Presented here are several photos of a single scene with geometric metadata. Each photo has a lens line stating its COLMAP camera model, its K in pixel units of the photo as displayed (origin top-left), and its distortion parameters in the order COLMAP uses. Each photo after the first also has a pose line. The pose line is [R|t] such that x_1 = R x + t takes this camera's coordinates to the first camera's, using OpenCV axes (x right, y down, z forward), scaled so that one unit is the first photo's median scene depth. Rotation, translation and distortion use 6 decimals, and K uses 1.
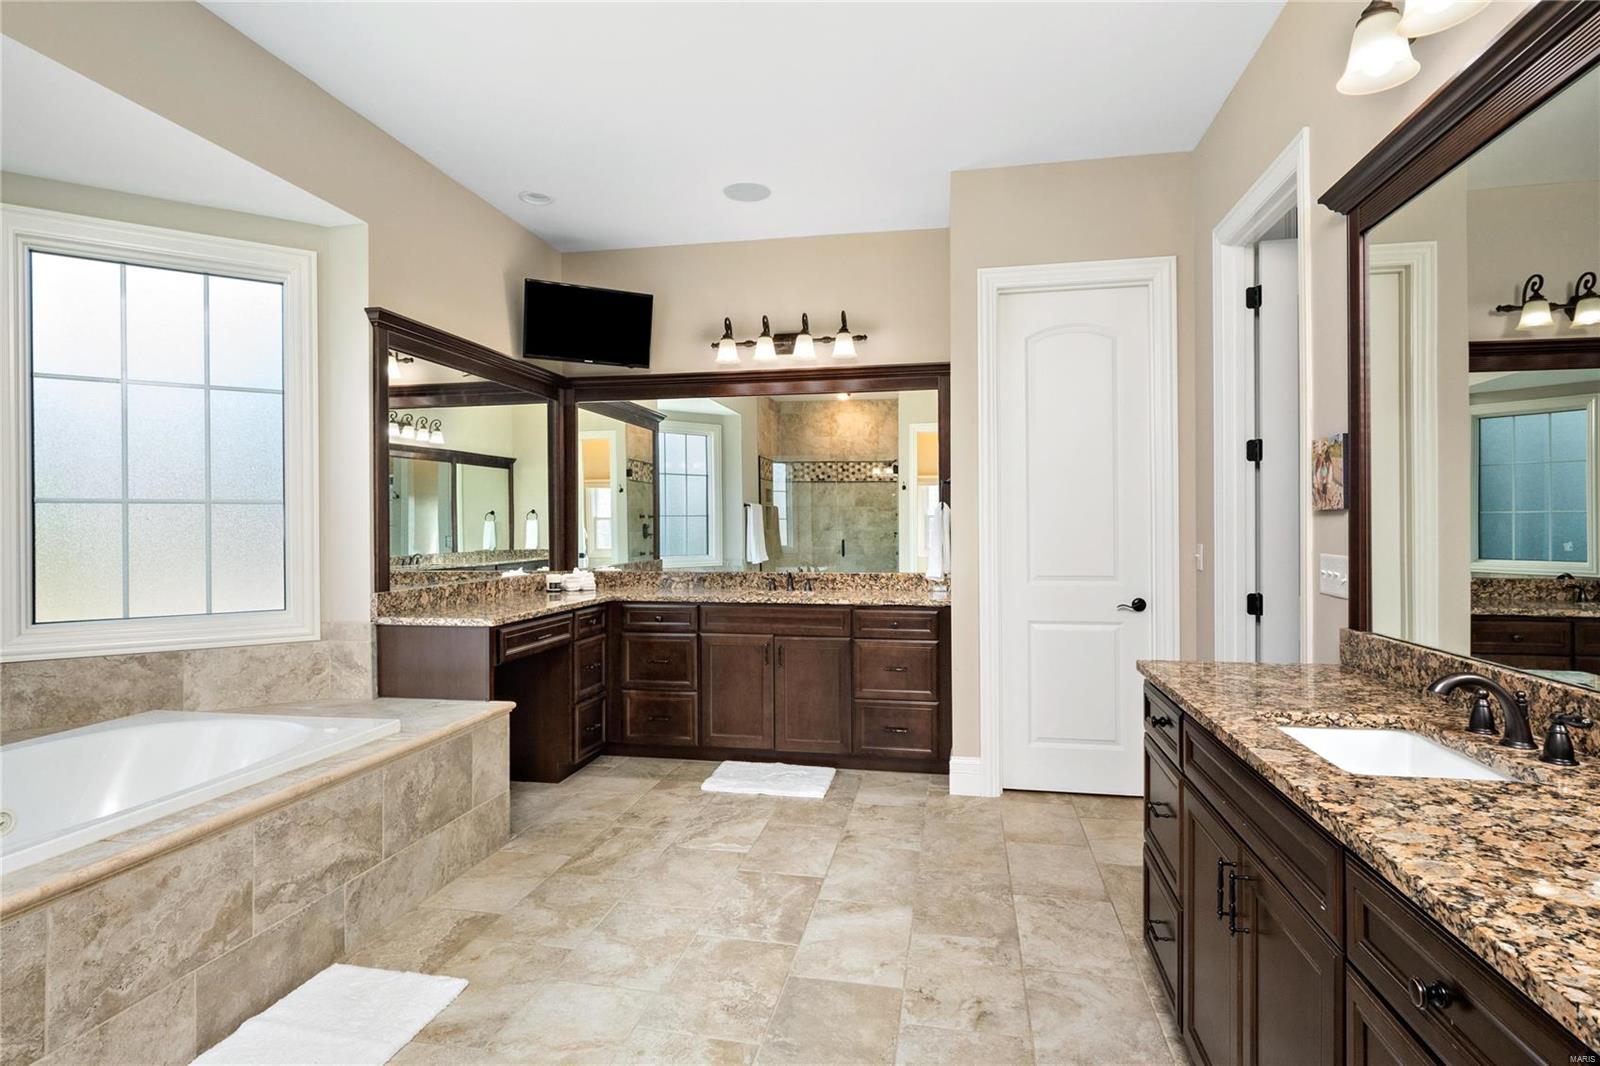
lens RADIAL K [[830.5, 0, 791.9], [0, 830.5, 537.9], [0, 0, 1]] dist [0.002692, -0.004993]
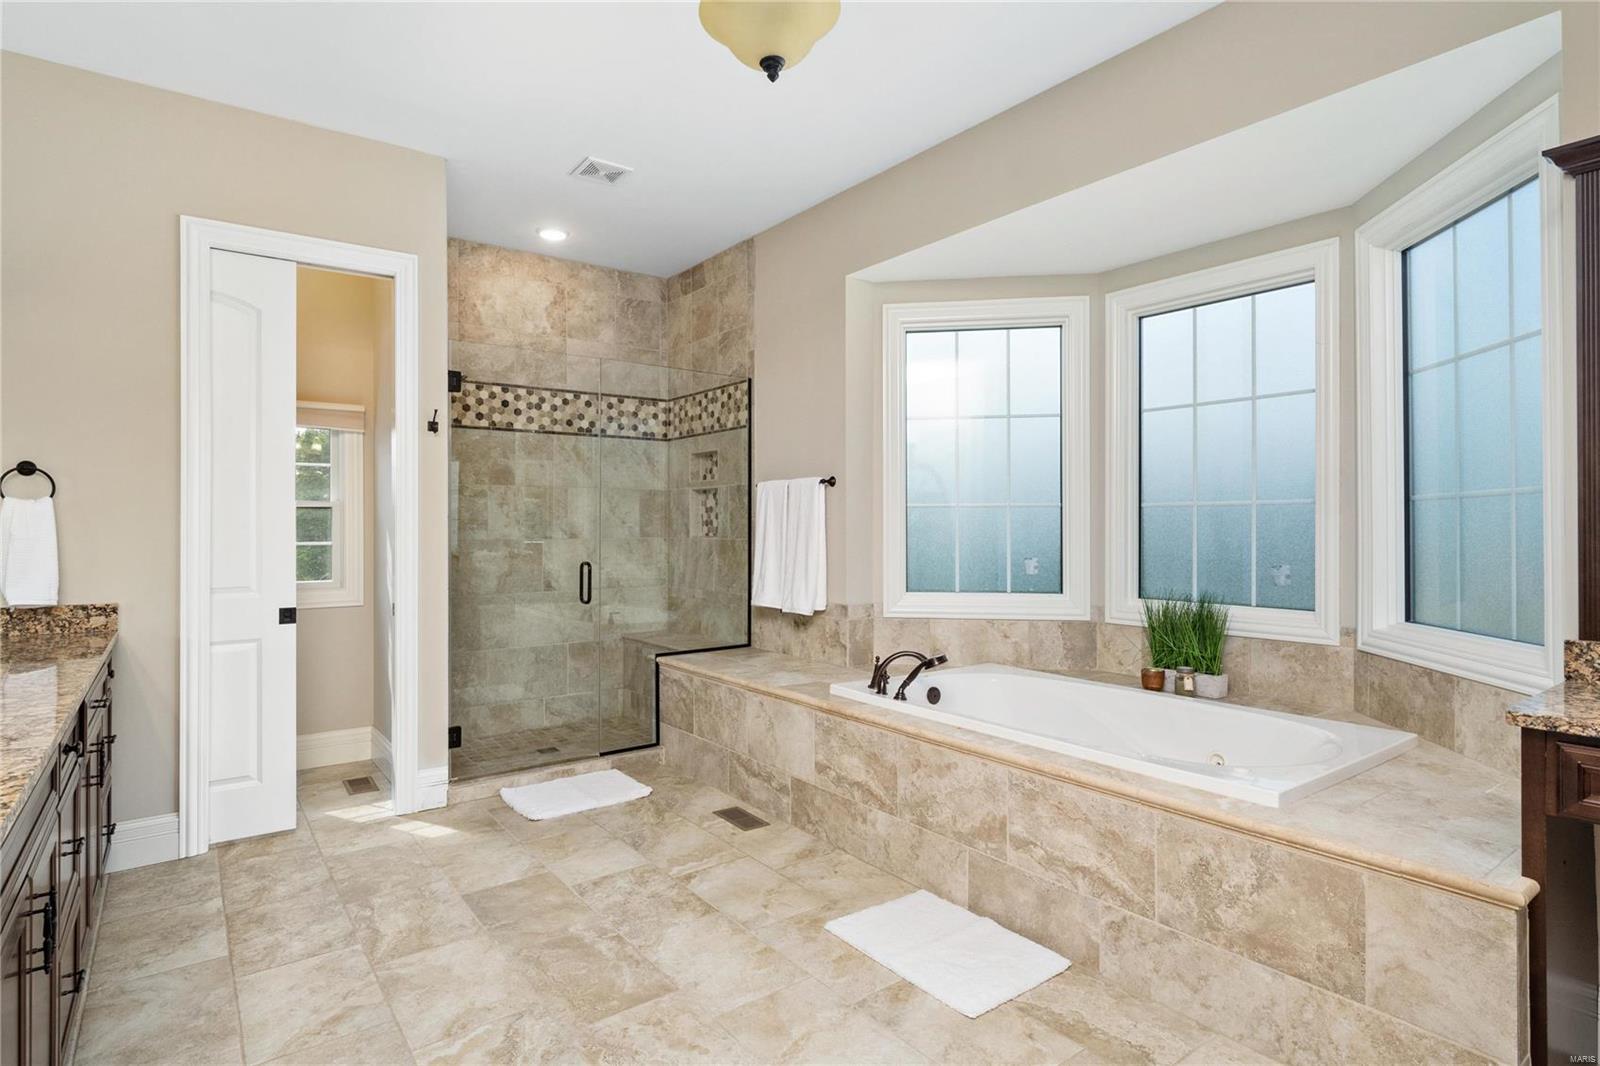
lens RADIAL K [[830.5, 0, 789.0], [0, 830.5, 519.9], [0, 0, 1]] dist [0.002692, -0.004993]
pose [[-0.685125, -0.006942, -0.728392, 0.431280], [-0.003907, 0.999975, -0.005856, -0.013657], [0.728415, -0.001166, -0.685135, 1.492623]]
